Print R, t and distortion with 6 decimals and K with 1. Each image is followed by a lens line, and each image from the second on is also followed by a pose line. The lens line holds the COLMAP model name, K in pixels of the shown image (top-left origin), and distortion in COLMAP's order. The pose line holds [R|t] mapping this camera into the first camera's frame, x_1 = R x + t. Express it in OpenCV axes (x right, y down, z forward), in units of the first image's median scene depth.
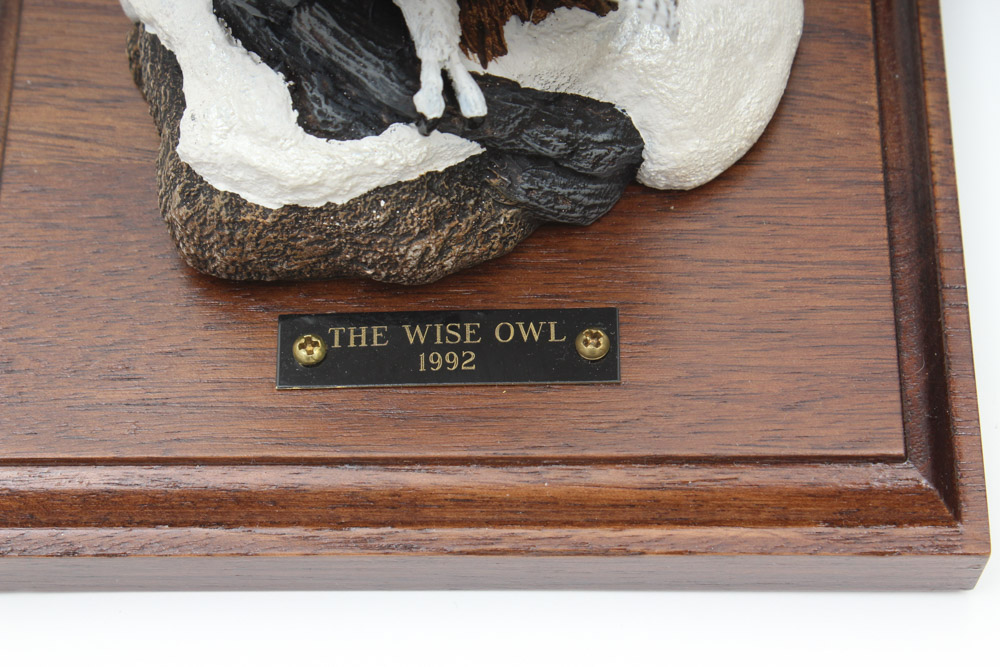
lens RADIAL K [[2260.5, 0, 496.7], [0, 2260.5, 334.5], [0, 0, 1]] dist [0.034422, 0.000000]
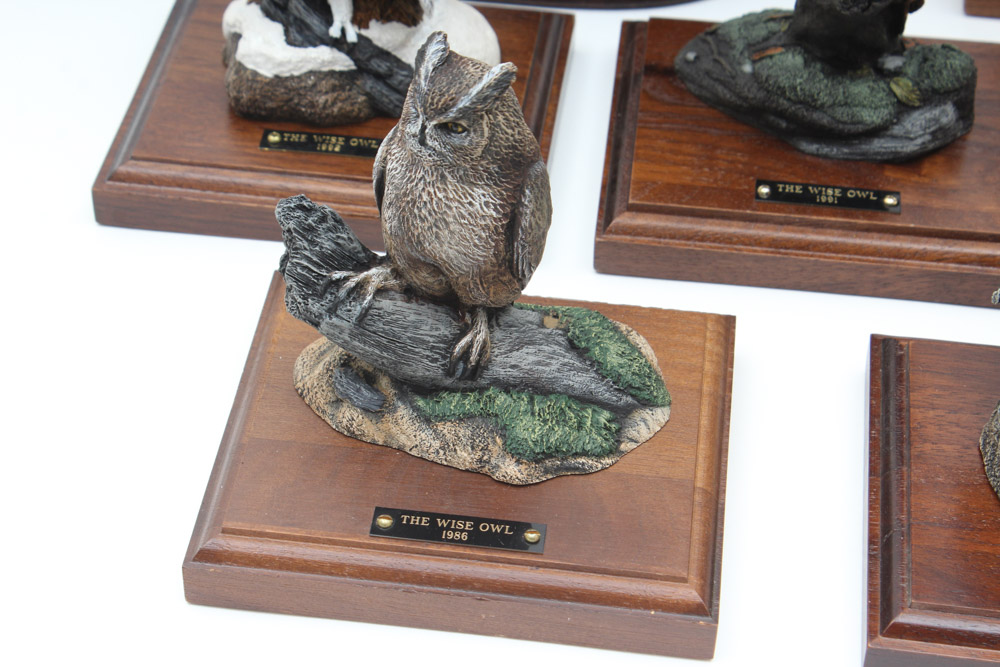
lens RADIAL K [[2260.5, 0, 492.6], [0, 2260.5, 329.8], [0, 0, 1]] dist [0.034422, 0.000000]
pose [[0.991491, 0.117410, -0.056210, 0.318898], [-0.130034, 0.913213, -0.386177, 1.129201], [0.005991, 0.390201, 0.920710, -1.198512]]
